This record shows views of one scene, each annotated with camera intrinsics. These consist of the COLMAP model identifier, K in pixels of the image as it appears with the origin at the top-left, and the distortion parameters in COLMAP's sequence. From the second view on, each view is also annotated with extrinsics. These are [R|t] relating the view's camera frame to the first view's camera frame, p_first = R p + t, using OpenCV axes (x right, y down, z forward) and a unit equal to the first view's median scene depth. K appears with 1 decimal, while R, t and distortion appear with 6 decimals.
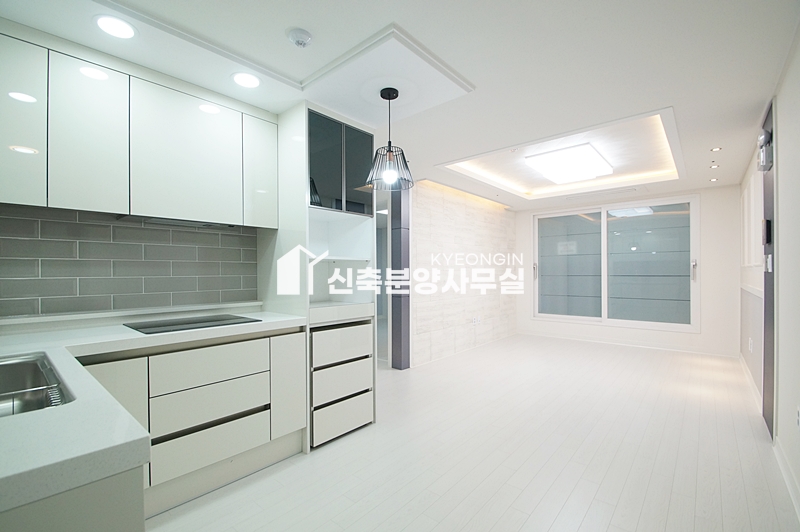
lens RADIAL K [[352.6, 0, 391.4], [0, 352.6, 274.7], [0, 0, 1]] dist [0.009564, -0.013735]
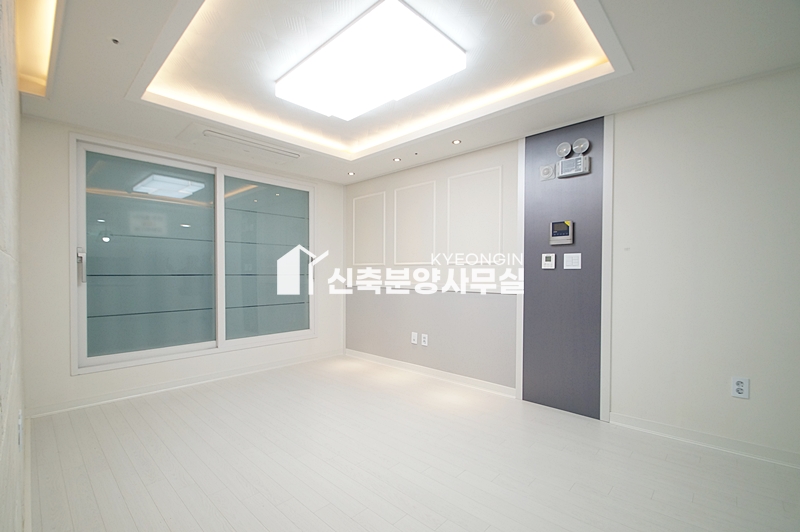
lens RADIAL K [[353.6, 0, 389.9], [0, 353.6, 276.3], [0, 0, 1]] dist [0.015131, -0.016987]
pose [[0.040485, -0.003819, 0.999173, -0.039452], [0.003136, 0.999988, 0.003695, 0.005156], [-0.999175, 0.002984, 0.040496, 0.867803]]
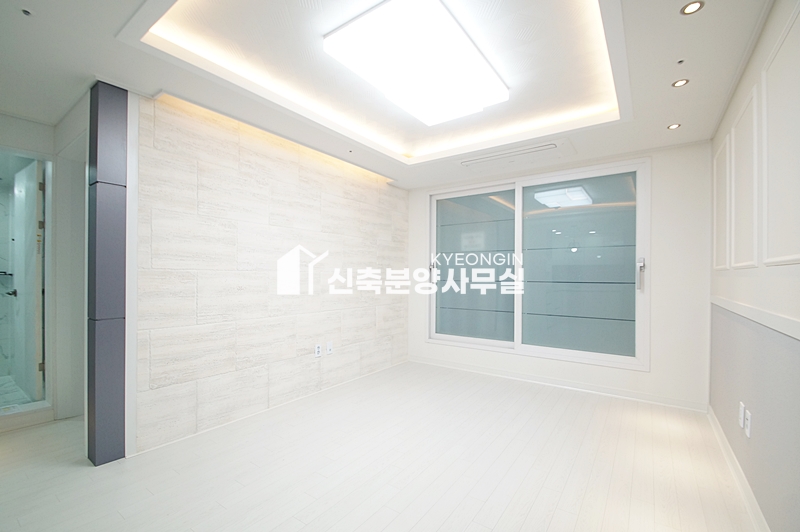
lens RADIAL K [[353.6, 0, 389.9], [0, 353.6, 276.3], [0, 0, 1]] dist [0.015131, -0.016987]
pose [[0.995288, 0.012397, 0.096167, 0.376583], [-0.011959, 0.999915, -0.005130, -0.000913], [-0.096223, 0.003956, 0.995352, 0.442433]]
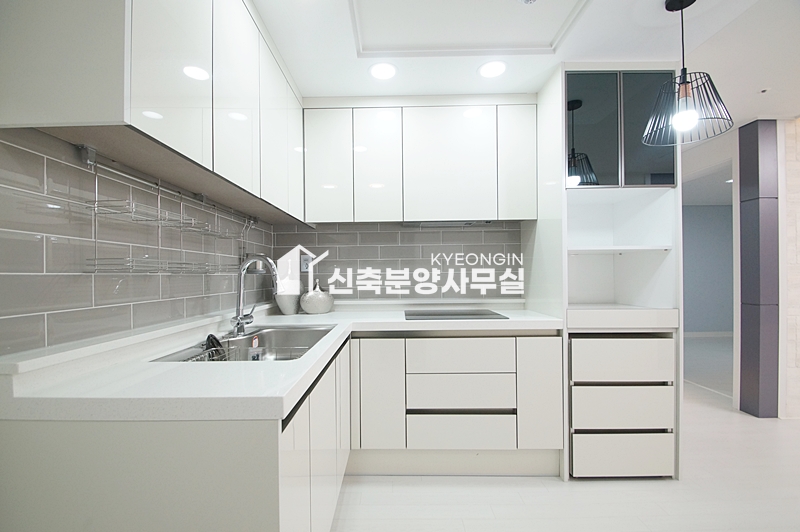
lens RADIAL K [[352.6, 0, 391.4], [0, 352.6, 274.7], [0, 0, 1]] dist [0.009564, -0.013735]
pose [[0.657313, 0.001224, -0.753617, 0.065099], [0.001333, 0.999995, 0.002787, 0.005237], [0.753617, -0.002837, 0.657308, 0.069737]]
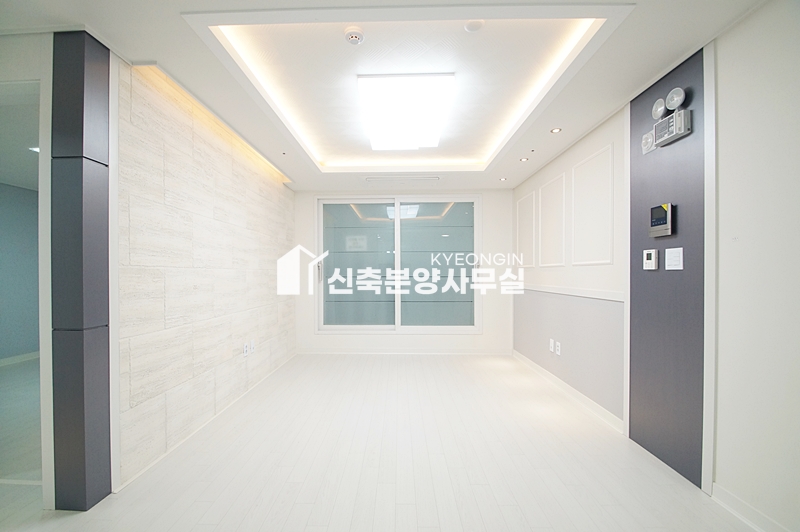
lens RADIAL K [[353.6, 0, 389.9], [0, 353.6, 276.3], [0, 0, 1]] dist [0.015131, -0.016987]
pose [[0.764785, -0.000062, 0.644285, 0.034431], [0.001431, 0.999998, -0.001603, 0.003926], [-0.644284, 0.002148, 0.764783, 0.449865]]
